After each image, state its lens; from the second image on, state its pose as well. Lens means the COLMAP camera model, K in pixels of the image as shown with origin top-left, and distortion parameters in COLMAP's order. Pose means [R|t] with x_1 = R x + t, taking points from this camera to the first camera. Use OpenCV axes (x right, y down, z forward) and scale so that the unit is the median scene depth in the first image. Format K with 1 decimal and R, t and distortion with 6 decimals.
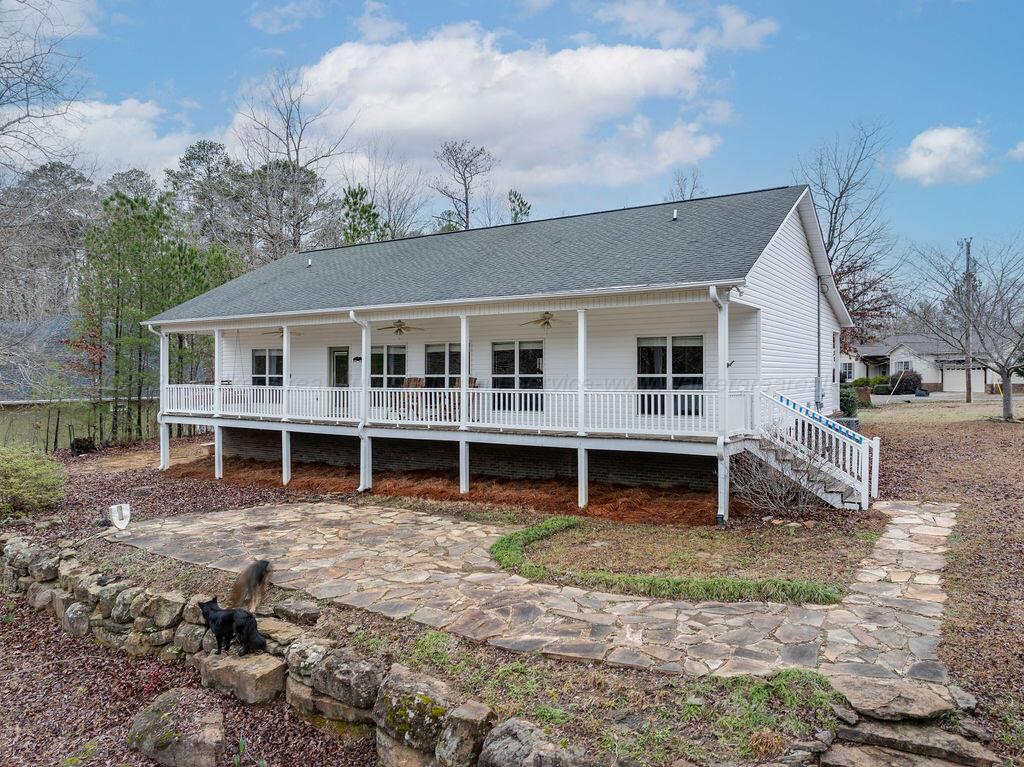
lens RADIAL K [[736.9, 0, 515.4], [0, 736.9, 385.4], [0, 0, 1]] dist [-0.031064, 0.002153]
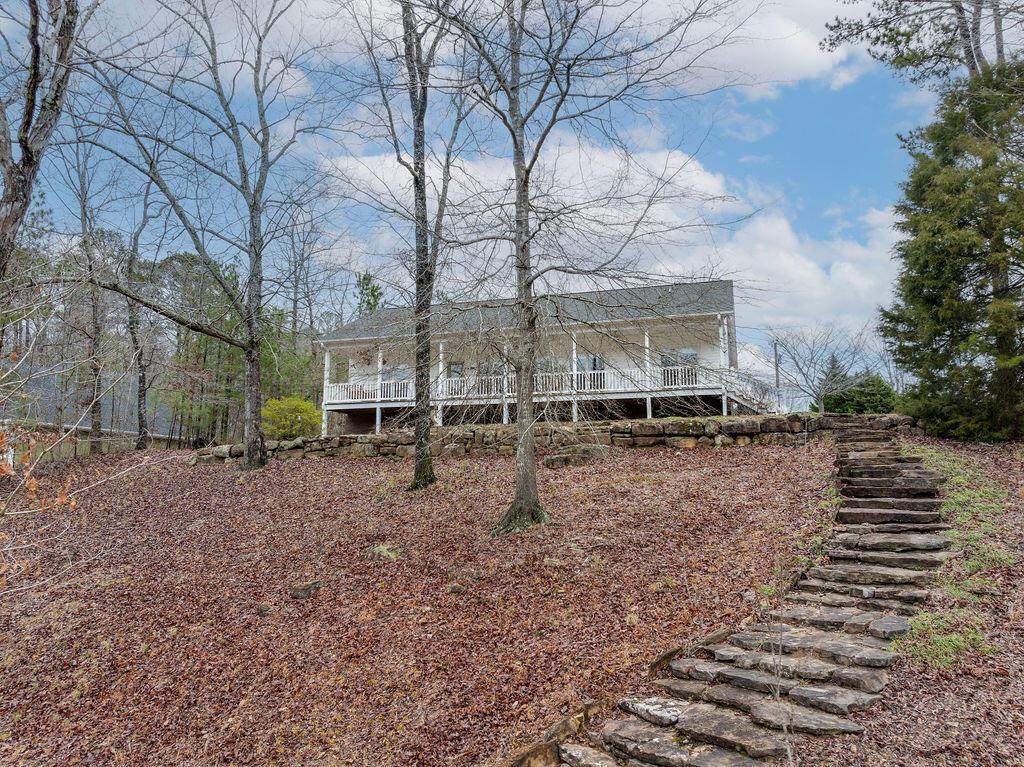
lens RADIAL K [[728.9, 0, 514.3], [0, 728.9, 380.0], [0, 0, 1]] dist [-0.026978, -0.002874]
pose [[0.969237, 0.044573, 0.242061, -0.677134], [-0.004810, 0.986708, -0.162433, 0.328920], [-0.246083, 0.156272, 0.956568, -0.714811]]
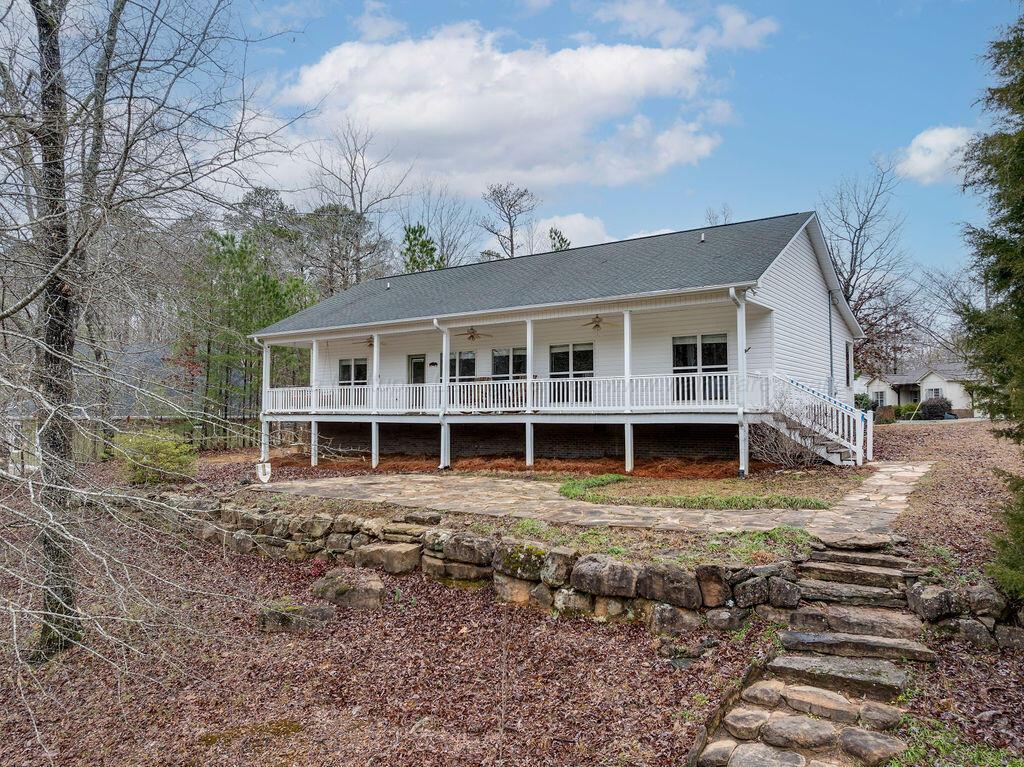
lens RADIAL K [[728.9, 0, 514.3], [0, 728.9, 380.0], [0, 0, 1]] dist [-0.026978, -0.002874]
pose [[0.998781, -0.002033, -0.049314, -0.036148], [-0.000871, 0.998270, -0.058789, 0.077521], [0.049348, 0.058760, 0.997052, -0.207062]]
